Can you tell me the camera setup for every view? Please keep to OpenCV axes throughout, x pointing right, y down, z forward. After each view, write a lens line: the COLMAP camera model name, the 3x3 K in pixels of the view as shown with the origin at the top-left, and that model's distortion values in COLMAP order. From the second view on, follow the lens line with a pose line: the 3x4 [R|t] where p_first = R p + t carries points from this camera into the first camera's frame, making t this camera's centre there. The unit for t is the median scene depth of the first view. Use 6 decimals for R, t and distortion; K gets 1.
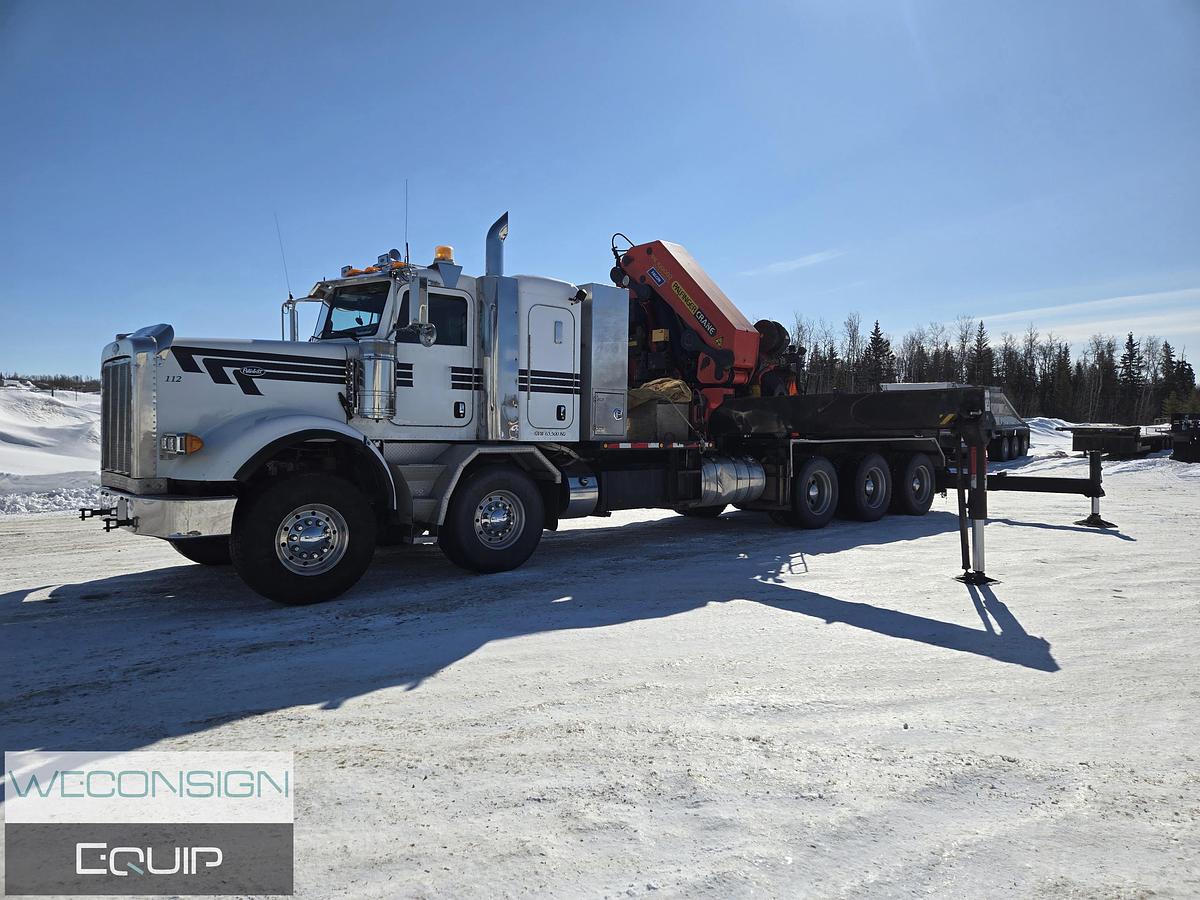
lens RADIAL K [[797.0, 0, 607.8], [0, 797.0, 442.6], [0, 0, 1]] dist [0.076738, -0.062085]
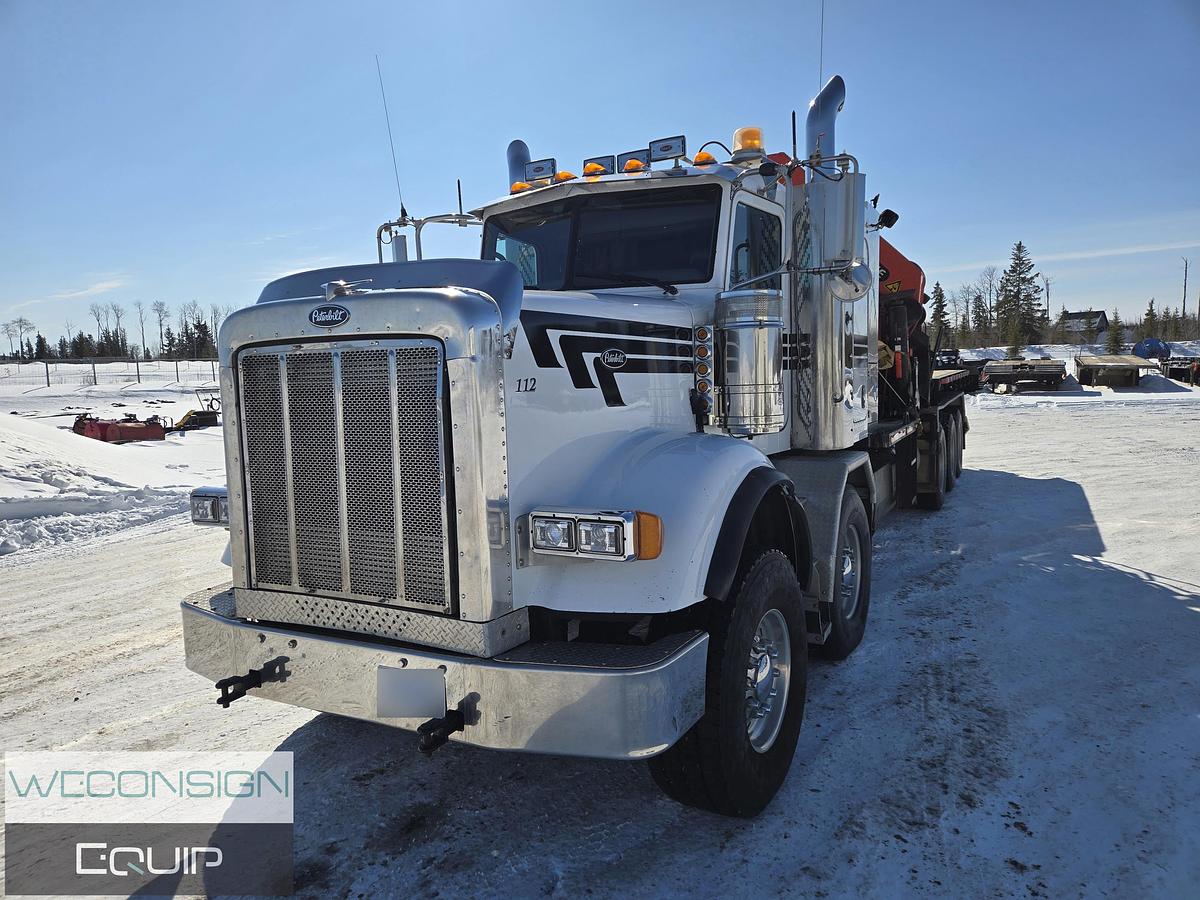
lens RADIAL K [[797.0, 0, 601.0], [0, 797.0, 447.0], [0, 0, 1]] dist [0.076738, -0.062085]
pose [[0.938282, -0.072249, 0.338241, -0.513620], [0.048204, 0.995711, 0.078969, -0.061094], [-0.342496, -0.057791, 0.937740, 0.455962]]
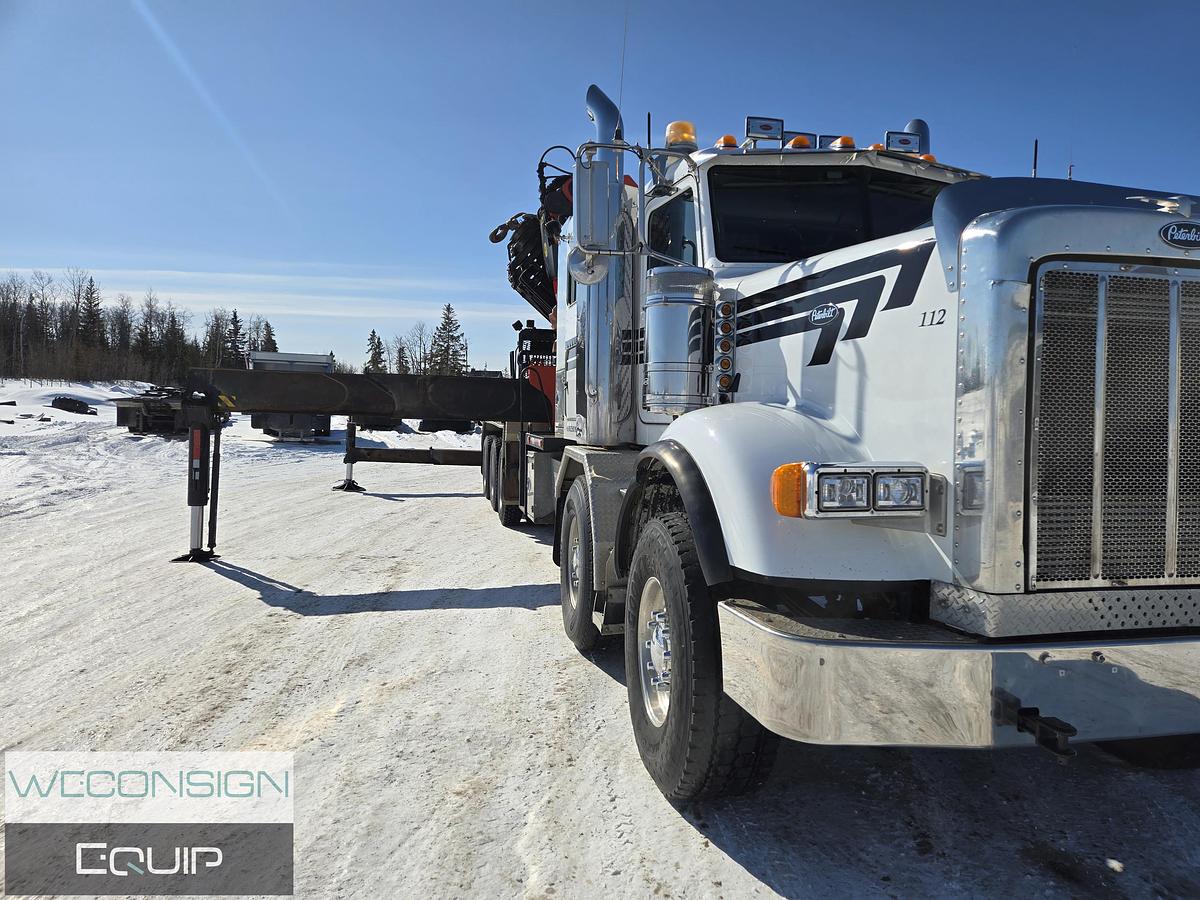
lens RADIAL K [[797.0, 0, 607.1], [0, 797.0, 434.3], [0, 0, 1]] dist [0.076738, -0.062085]
pose [[0.495469, -0.025176, 0.868260, -0.863308], [-0.000023, 0.999580, 0.028997, -0.033004], [-0.868625, -0.014387, 0.495260, 0.867259]]
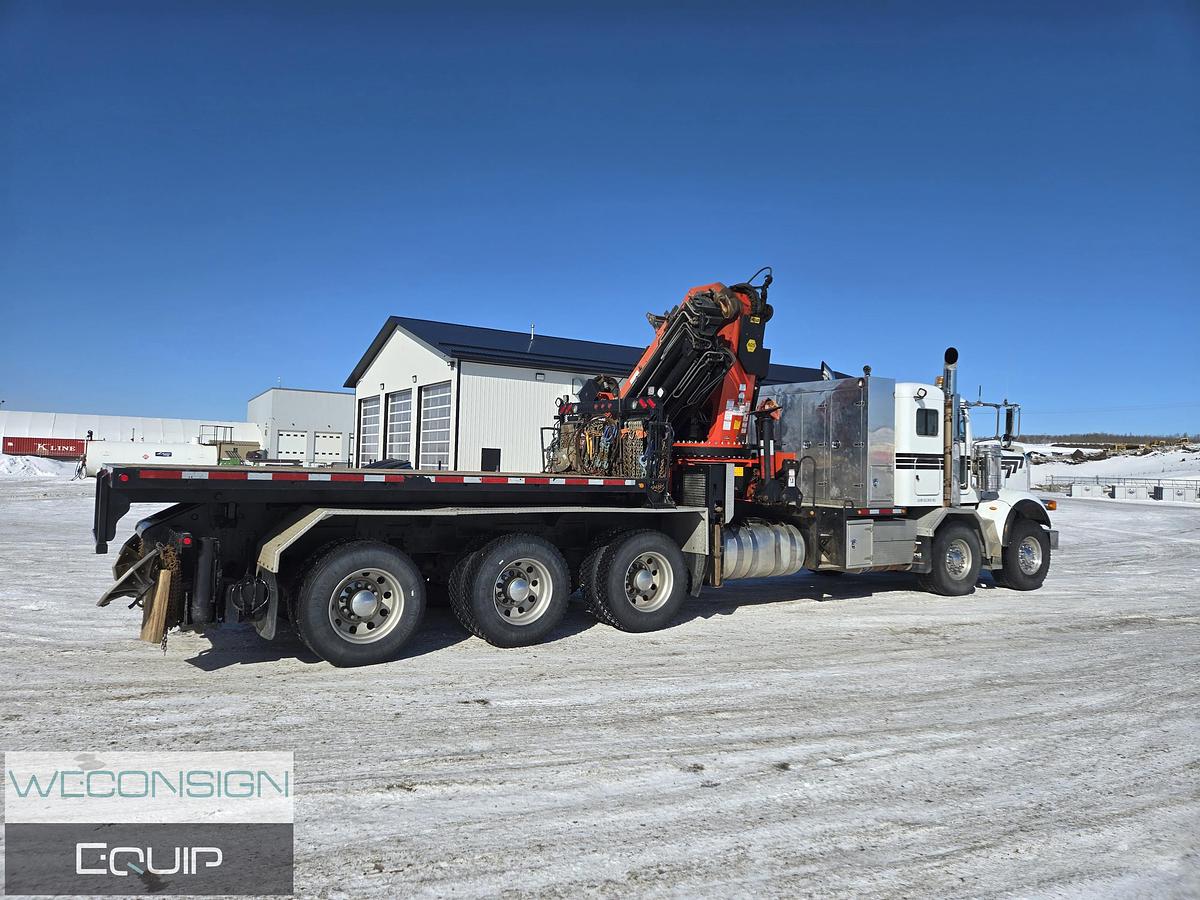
lens RADIAL K [[797.0, 0, 590.7], [0, 797.0, 440.1], [0, 0, 1]] dist [0.076738, -0.062085]
pose [[-0.985686, -0.033957, 0.165137, 0.069326], [-0.035039, 0.999379, -0.003641, -0.095722], [-0.164911, -0.009375, -0.986264, 2.694134]]
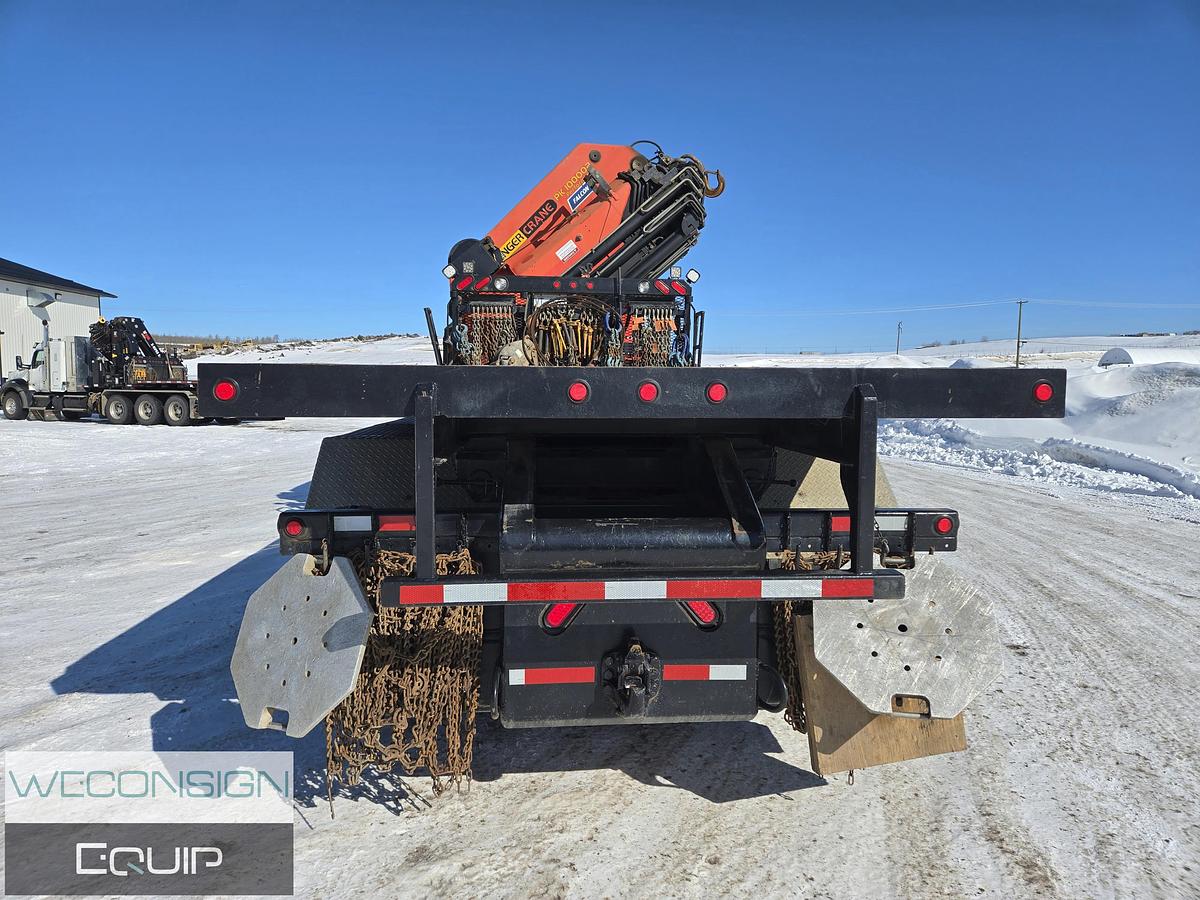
lens RADIAL K [[797.0, 0, 598.9], [0, 797.0, 447.4], [0, 0, 1]] dist [0.076738, -0.062085]
pose [[-0.605087, 0.050651, -0.794547, 0.957475], [-0.032780, 0.995543, 0.088428, -0.050223], [0.795484, 0.079552, -0.600730, 2.085695]]
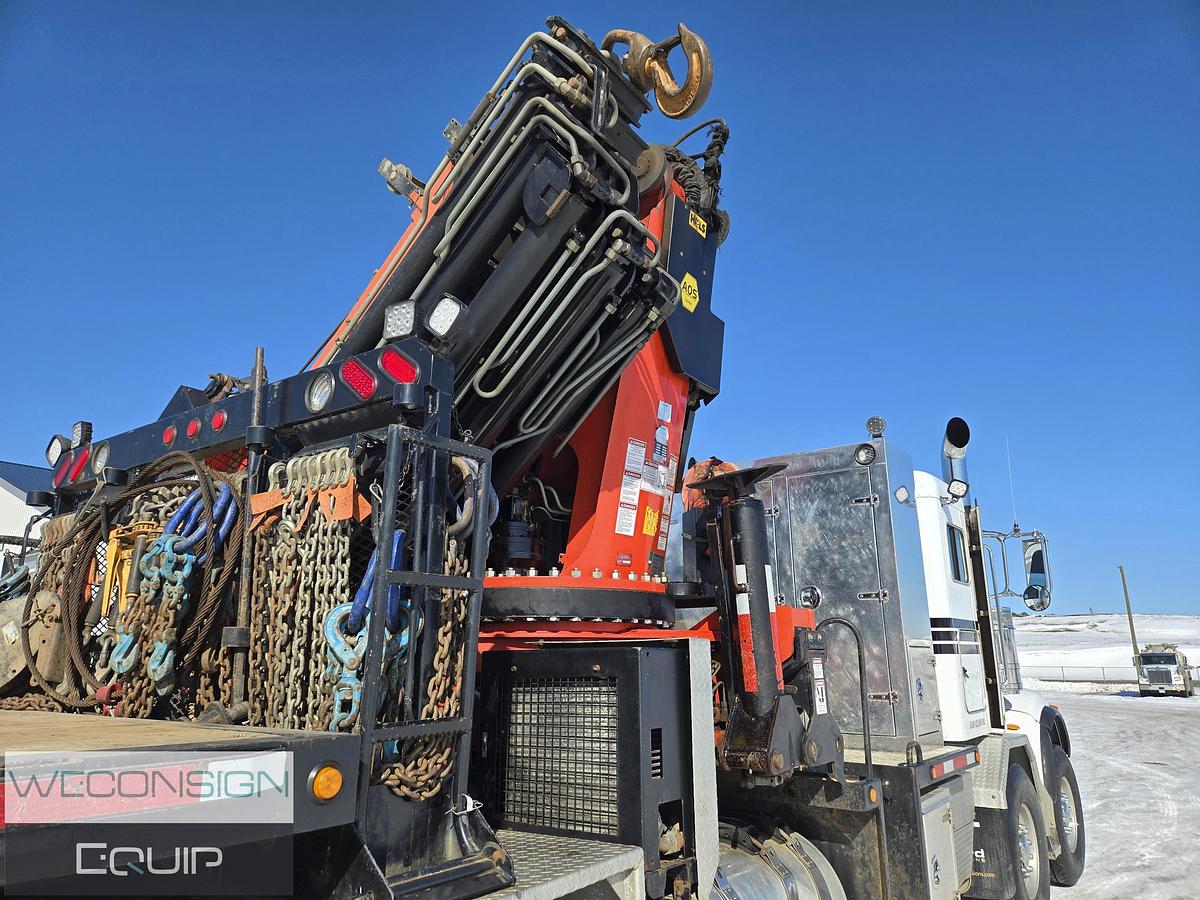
lens RADIAL K [[797.0, 0, 596.6], [0, 797.0, 455.1], [0, 0, 1]] dist [0.076738, -0.062085]
pose [[-0.980564, -0.060418, -0.186666, 0.154752], [-0.015952, 0.972807, -0.231067, -0.070861], [0.195551, -0.223599, -0.954863, 1.841032]]
